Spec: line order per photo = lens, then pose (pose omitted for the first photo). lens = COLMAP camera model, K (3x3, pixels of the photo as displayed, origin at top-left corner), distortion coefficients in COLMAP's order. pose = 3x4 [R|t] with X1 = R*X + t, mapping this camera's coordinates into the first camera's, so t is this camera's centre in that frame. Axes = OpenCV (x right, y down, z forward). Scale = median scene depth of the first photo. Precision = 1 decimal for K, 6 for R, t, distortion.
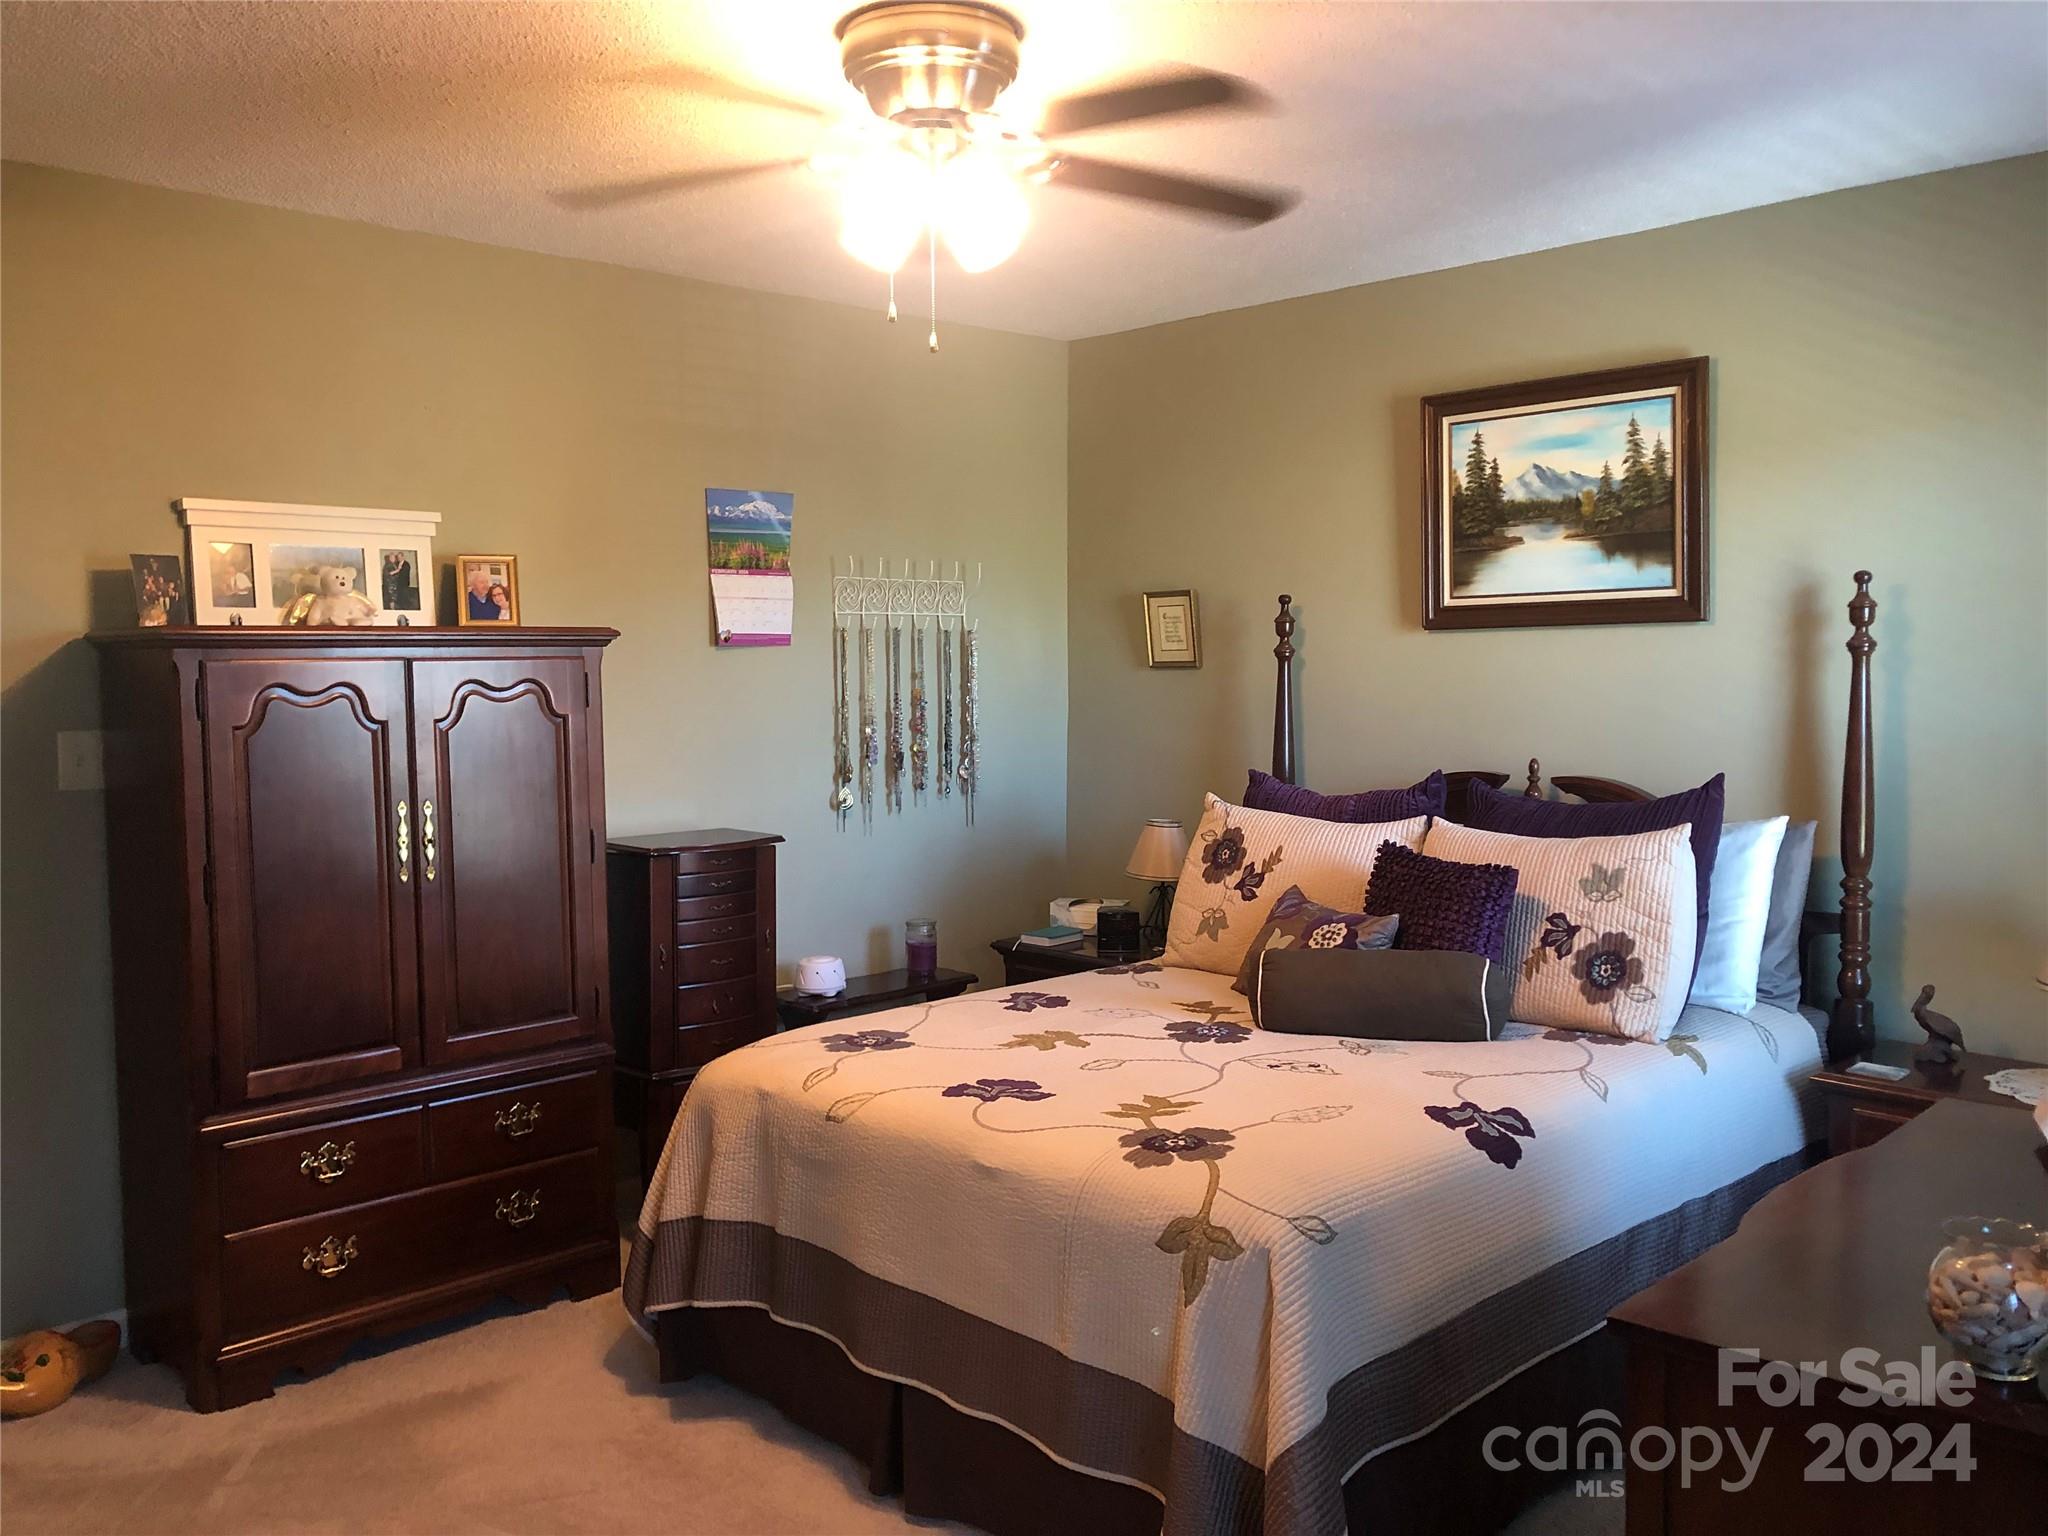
lens RADIAL K [[1692.1, 0, 1019.4], [0, 1692.1, 767.6], [0, 0, 1]] dist [0.036440, -0.052129]
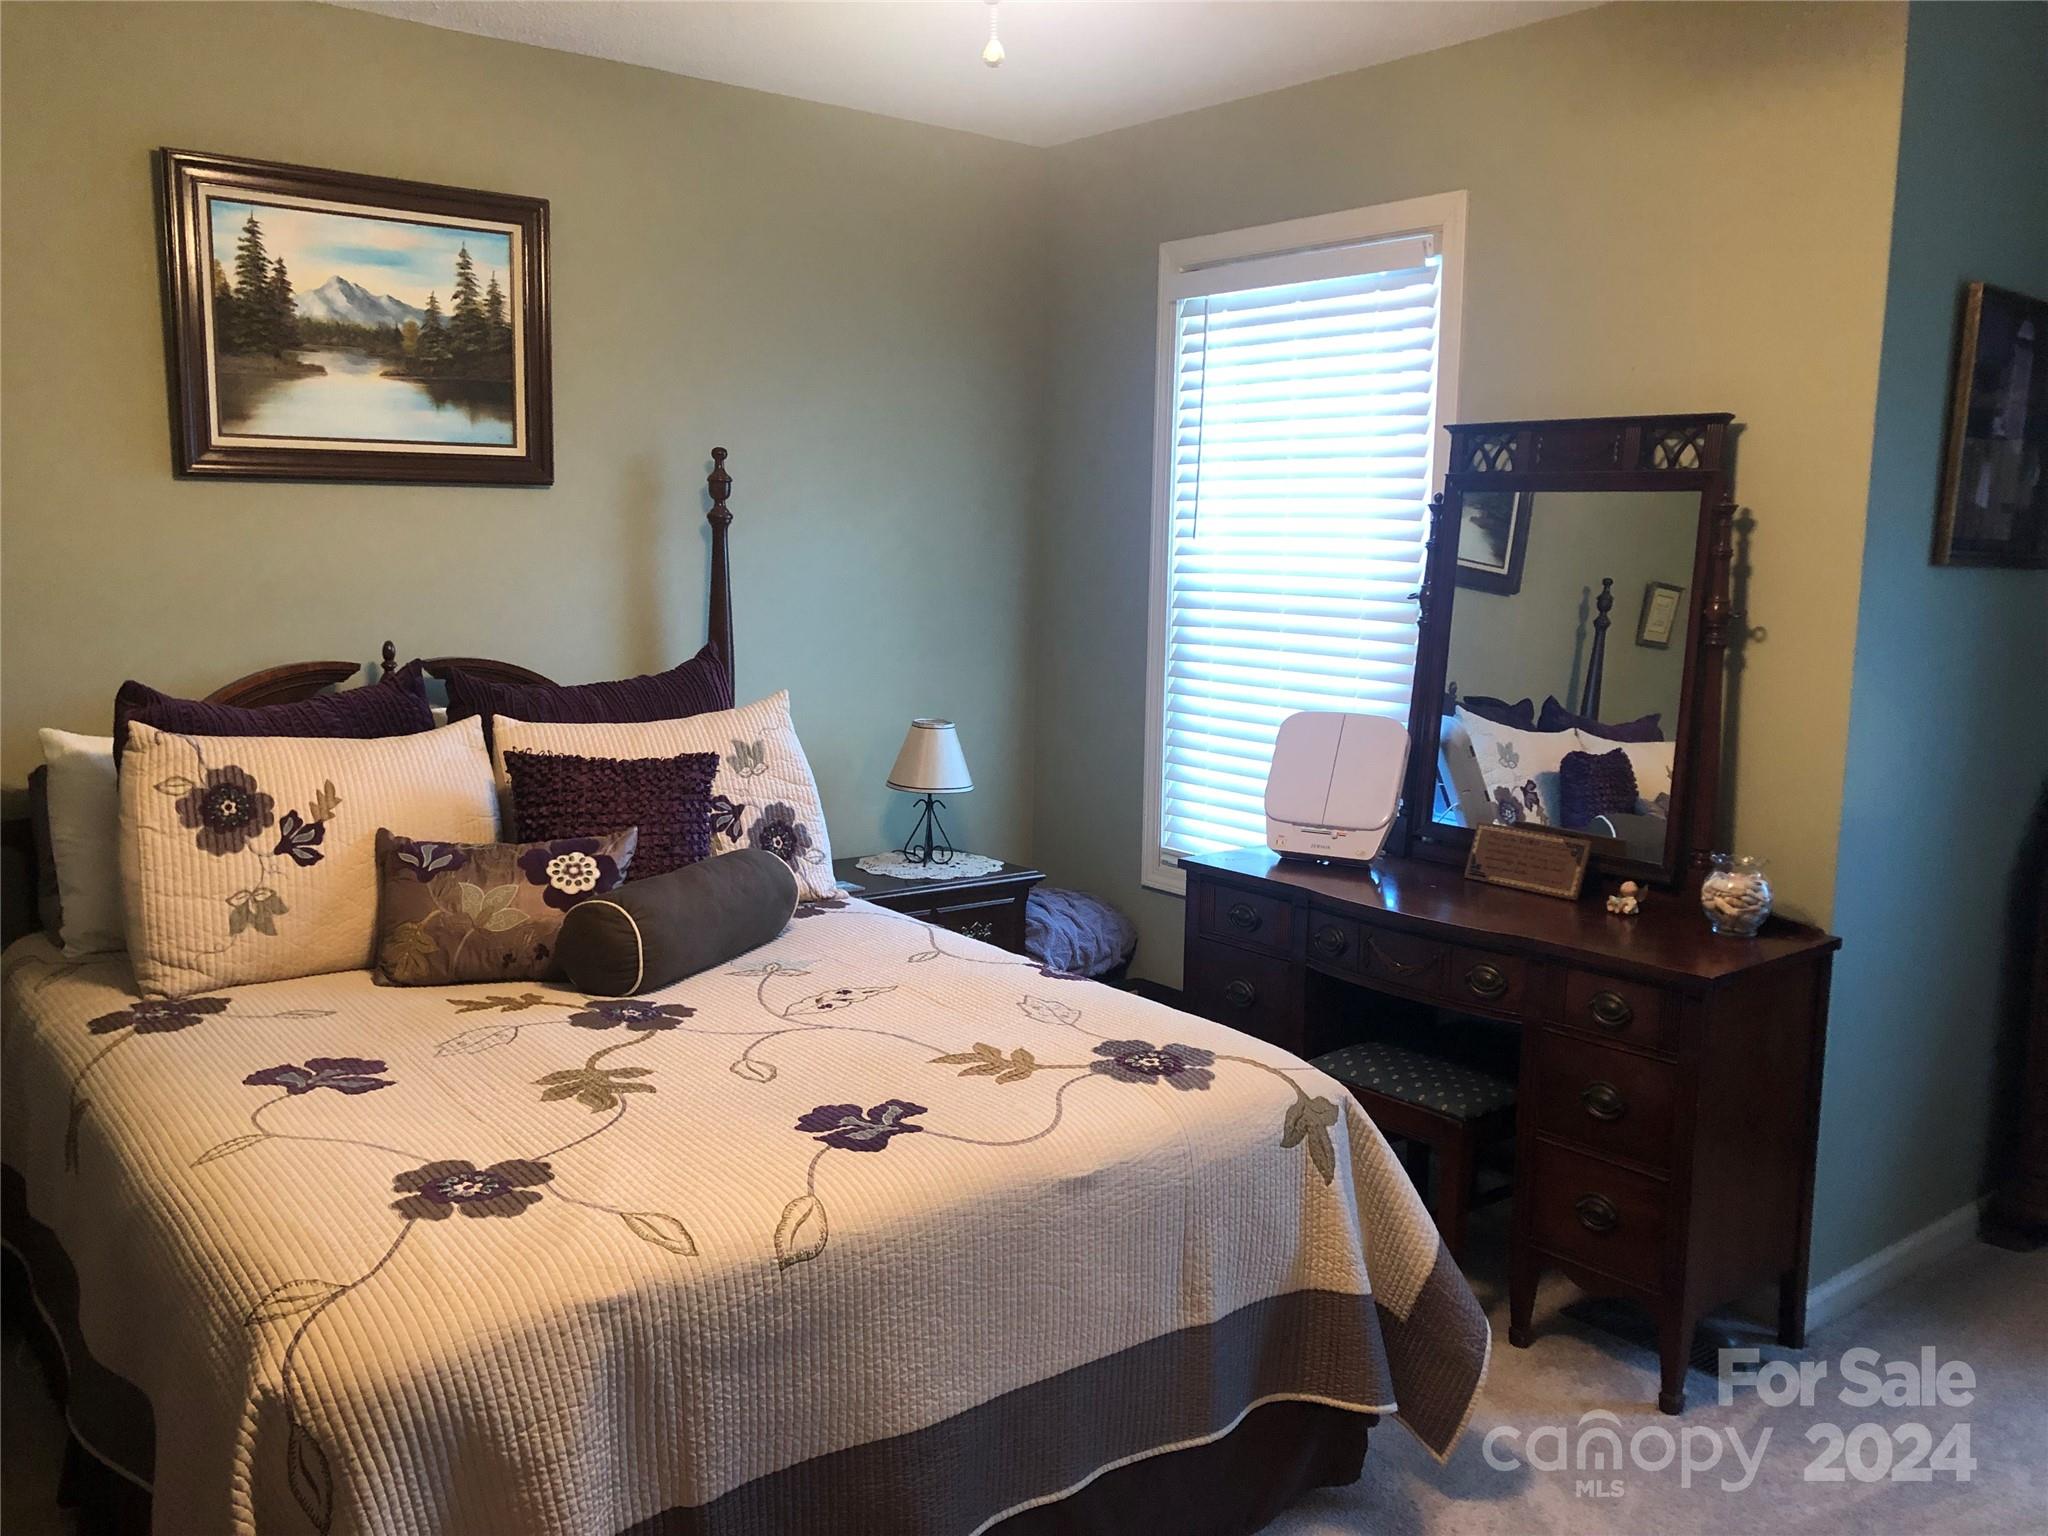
lens RADIAL K [[1692.1, 0, 1027.4], [0, 1692.1, 767.0], [0, 0, 1]] dist [0.036440, -0.052129]
pose [[0.099401, -0.128212, 0.986753, -0.512745], [0.044538, 0.991244, 0.124309, -0.034886], [-0.994050, 0.031592, 0.104241, 0.619960]]
